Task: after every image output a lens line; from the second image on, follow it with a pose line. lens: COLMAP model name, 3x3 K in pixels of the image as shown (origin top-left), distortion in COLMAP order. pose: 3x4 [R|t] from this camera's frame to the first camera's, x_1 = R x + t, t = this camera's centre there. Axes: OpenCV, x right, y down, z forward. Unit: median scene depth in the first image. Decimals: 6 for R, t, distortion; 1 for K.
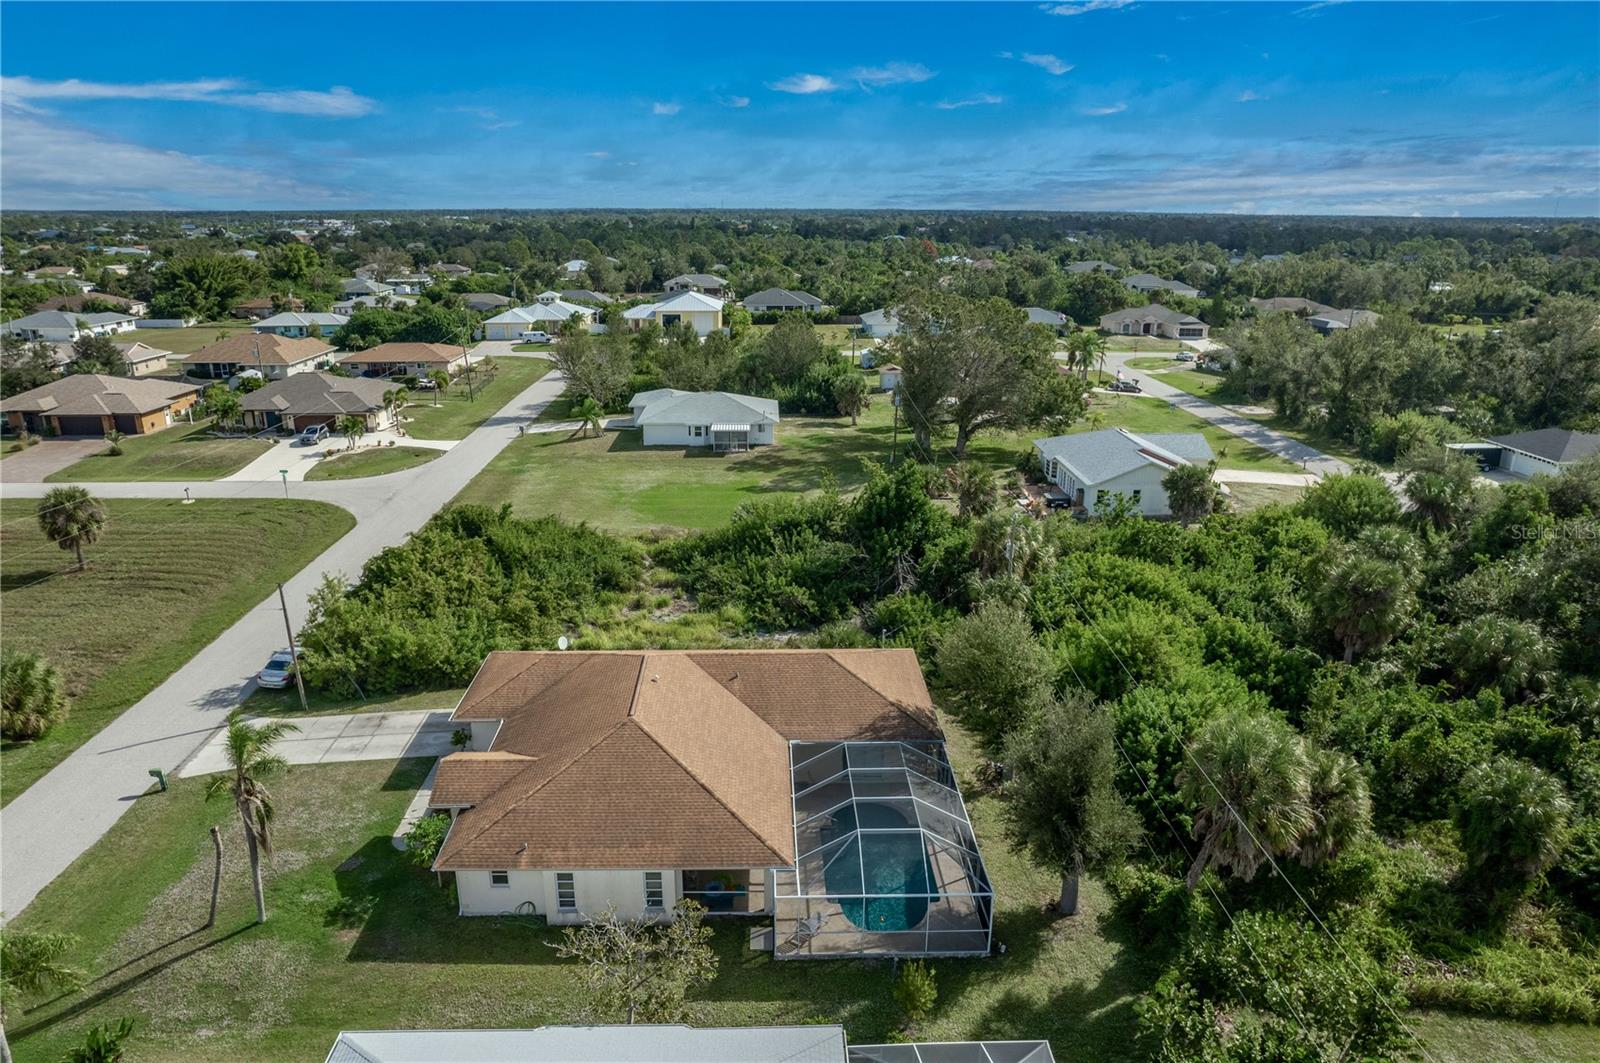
lens RADIAL K [[1032.8, 0, 794.4], [0, 1032.8, 531.1], [0, 0, 1]] dist [-0.076234, 0.065994]
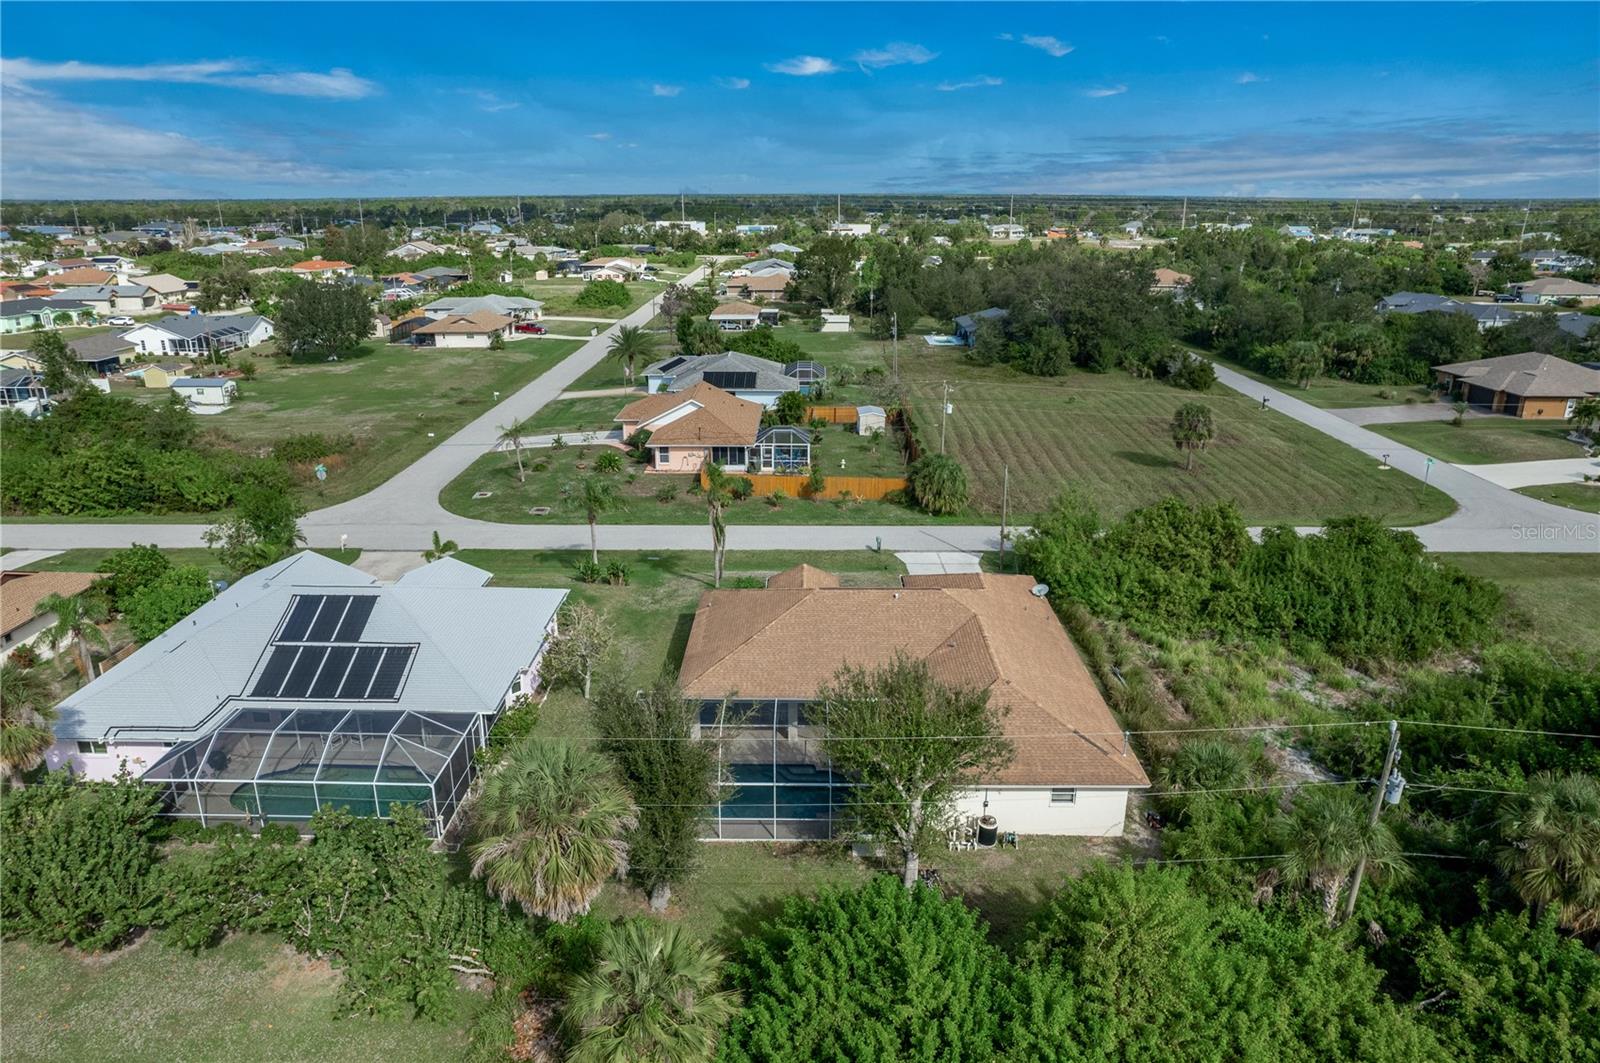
lens RADIAL K [[1041.5, 0, 794.3], [0, 1041.5, 534.0], [0, 0, 1]] dist [-0.080381, 0.069700]
pose [[-0.043377, 0.310276, -0.949657, 0.364075], [-0.301634, 0.902125, 0.308524, -0.090858], [0.952436, 0.299832, 0.054458, 0.335017]]
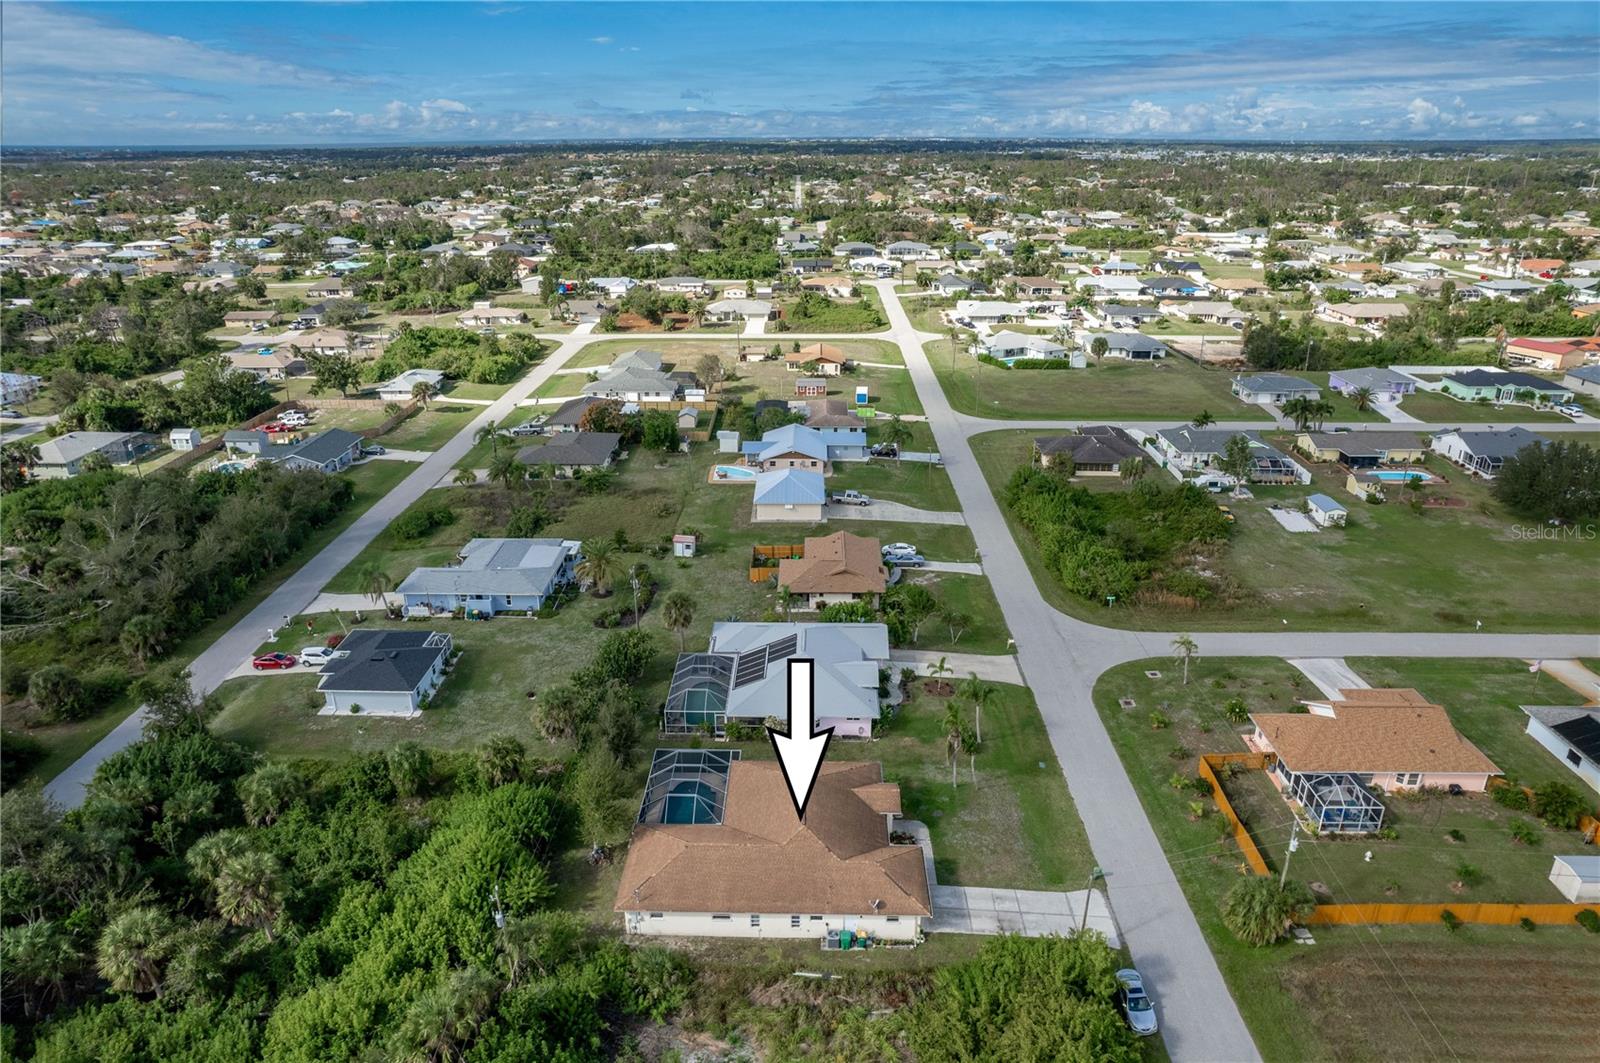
lens RADIAL K [[1032.8, 0, 794.4], [0, 1032.8, 531.1], [0, 0, 1]] dist [-0.076234, 0.065994]
pose [[-0.998745, -0.018454, 0.046562, -0.083406], [0.014812, 0.779239, 0.626552, -0.530689], [-0.047845, 0.626455, -0.777988, 0.838384]]
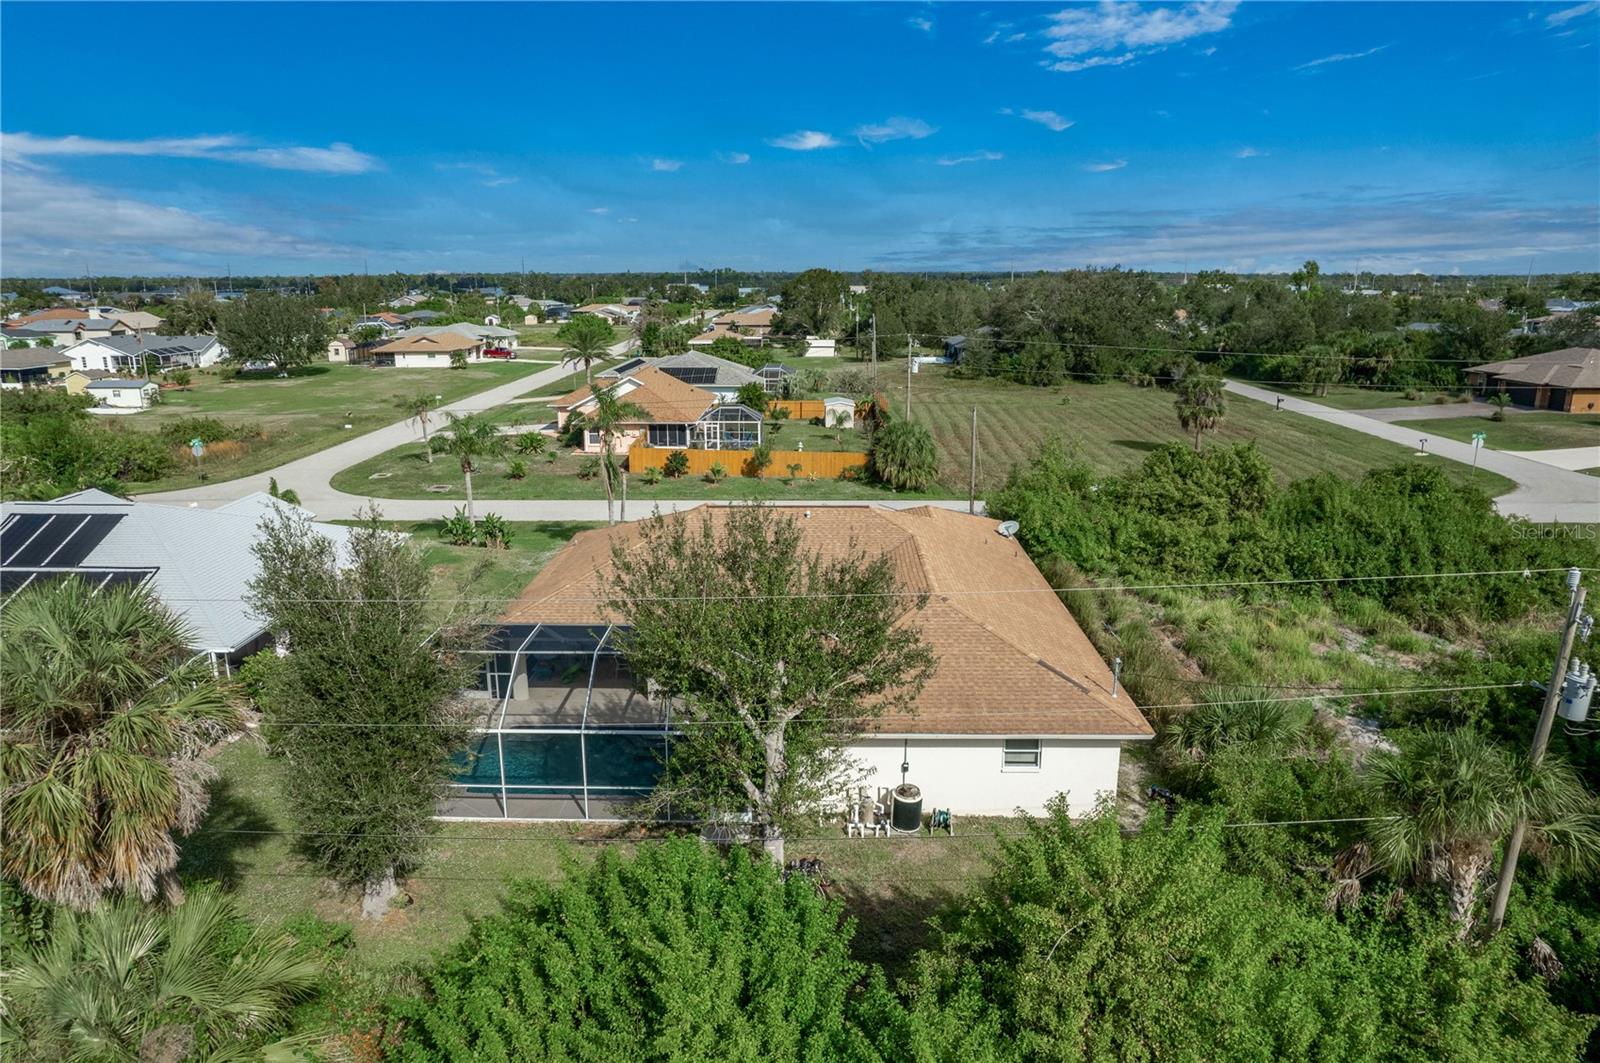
lens RADIAL K [[1032.8, 0, 794.4], [0, 1032.8, 531.1], [0, 0, 1]] dist [-0.076234, 0.065994]
pose [[-0.053122, 0.240087, -0.969297, 0.267431], [-0.299282, 0.922220, 0.244829, -0.016441], [0.952685, 0.303099, 0.022863, 0.399400]]
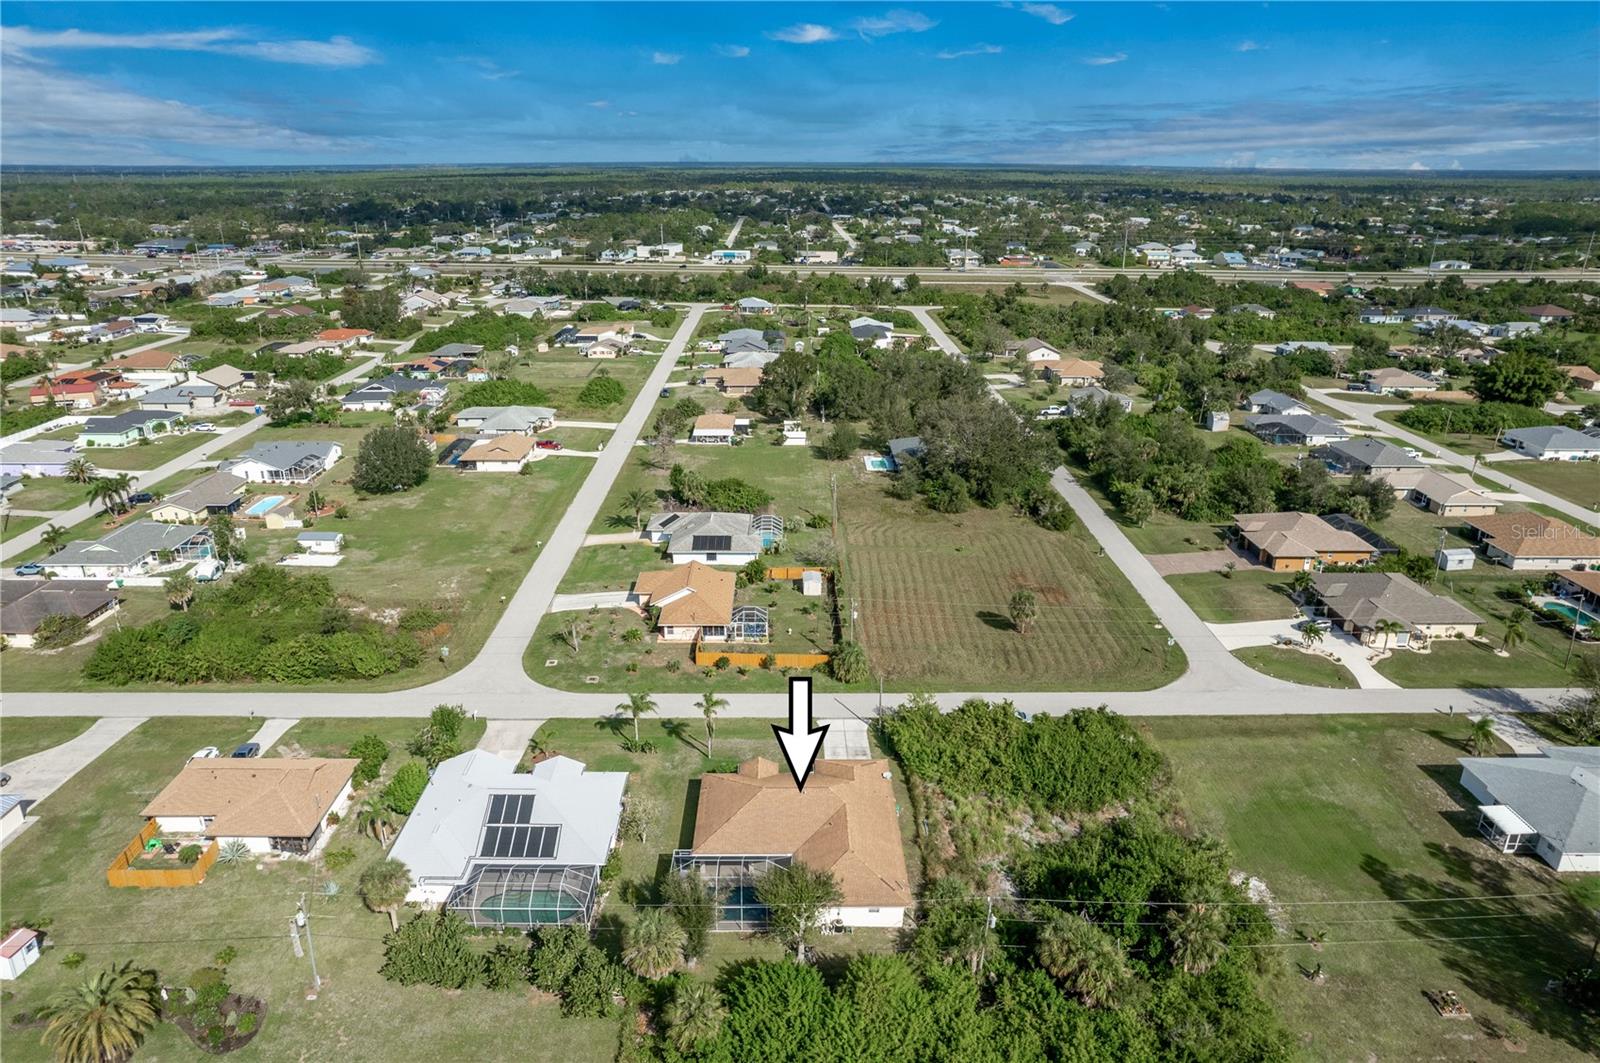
lens RADIAL K [[1032.8, 0, 794.4], [0, 1032.8, 531.1], [0, 0, 1]] dist [-0.076234, 0.065994]
pose [[-0.019287, 0.338884, -0.940630, 0.679009], [-0.306574, 0.893481, 0.328184, -0.416534], [0.951652, 0.294702, 0.086660, 0.262074]]
